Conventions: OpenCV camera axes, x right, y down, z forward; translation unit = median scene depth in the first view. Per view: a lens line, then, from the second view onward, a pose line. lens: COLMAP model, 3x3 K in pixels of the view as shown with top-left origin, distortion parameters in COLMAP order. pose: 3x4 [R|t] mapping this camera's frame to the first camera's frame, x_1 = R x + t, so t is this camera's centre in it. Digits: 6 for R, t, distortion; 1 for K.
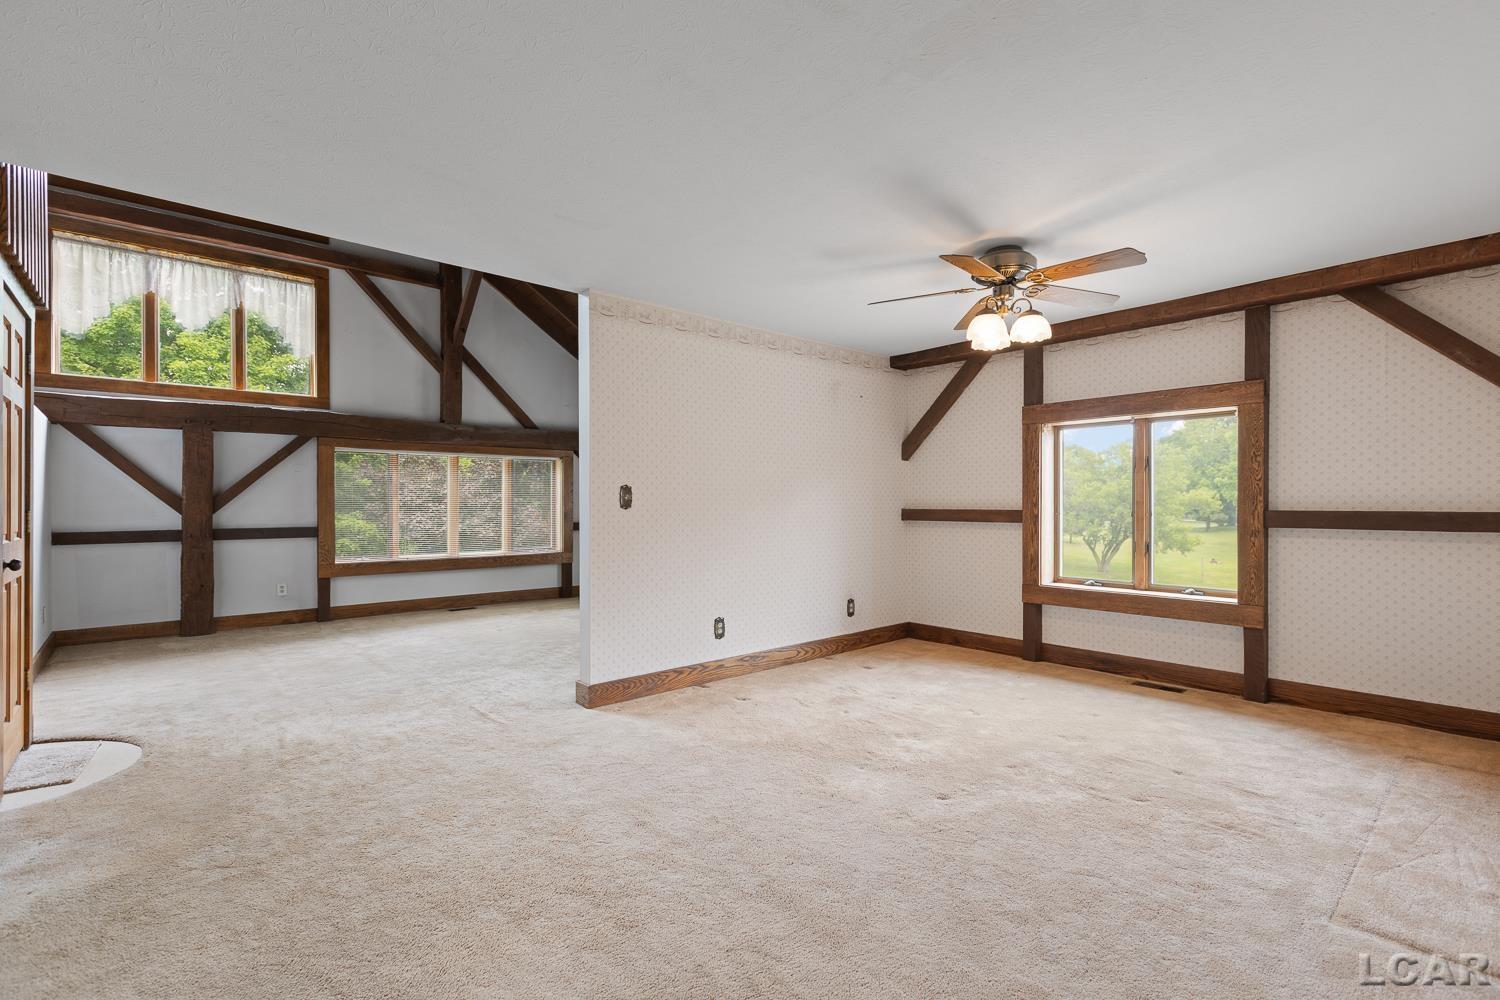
lens RADIAL K [[675.7, 0, 750.0], [0, 675.7, 500.0], [0, 0, 1]] dist [0.002631, -0.000465]
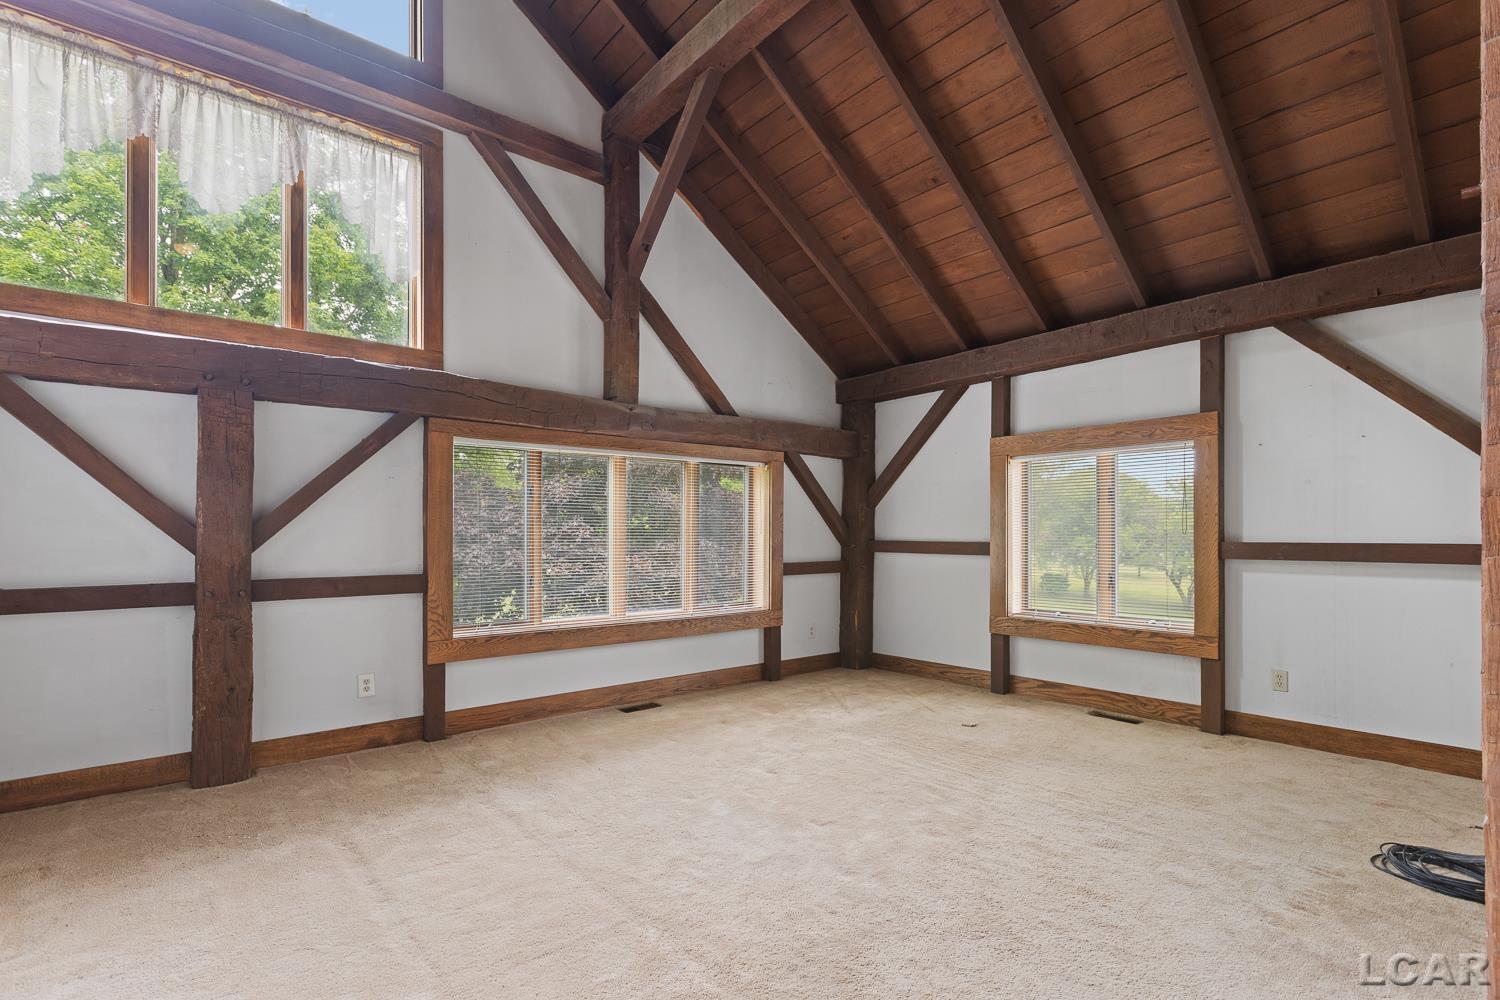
lens RADIAL K [[697.7, 0, 741.5], [0, 697.7, 524.4], [0, 0, 1]] dist [-0.000856, 0.001128]
pose [[0.999589, -0.001192, -0.028652, -0.366638], [0.000896, 0.999946, -0.010338, 0.004134], [0.028663, 0.010308, 0.999536, 0.431178]]
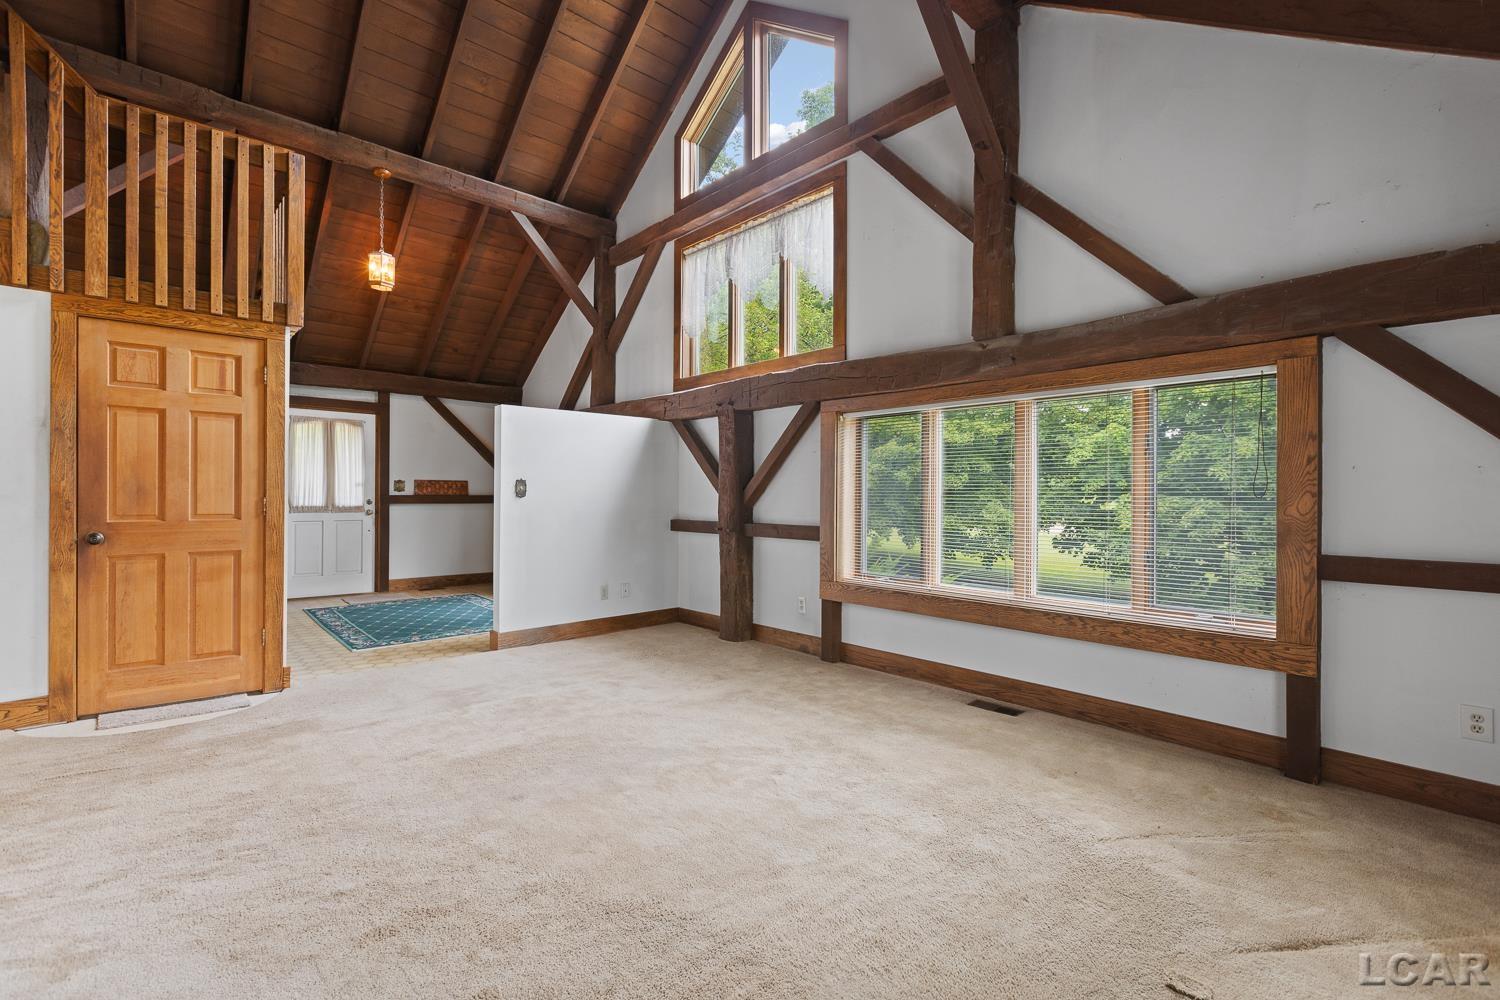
lens RADIAL K [[686.0, 0, 737.7], [0, 686.0, 483.4], [0, 0, 1]] dist [0.000754, 0.000192]
pose [[0.000895, -0.015597, -0.999878, 0.088947], [-0.000150, 0.999878, -0.015597, 0.005645], [1.000000, 0.000164, 0.000893, 0.933429]]
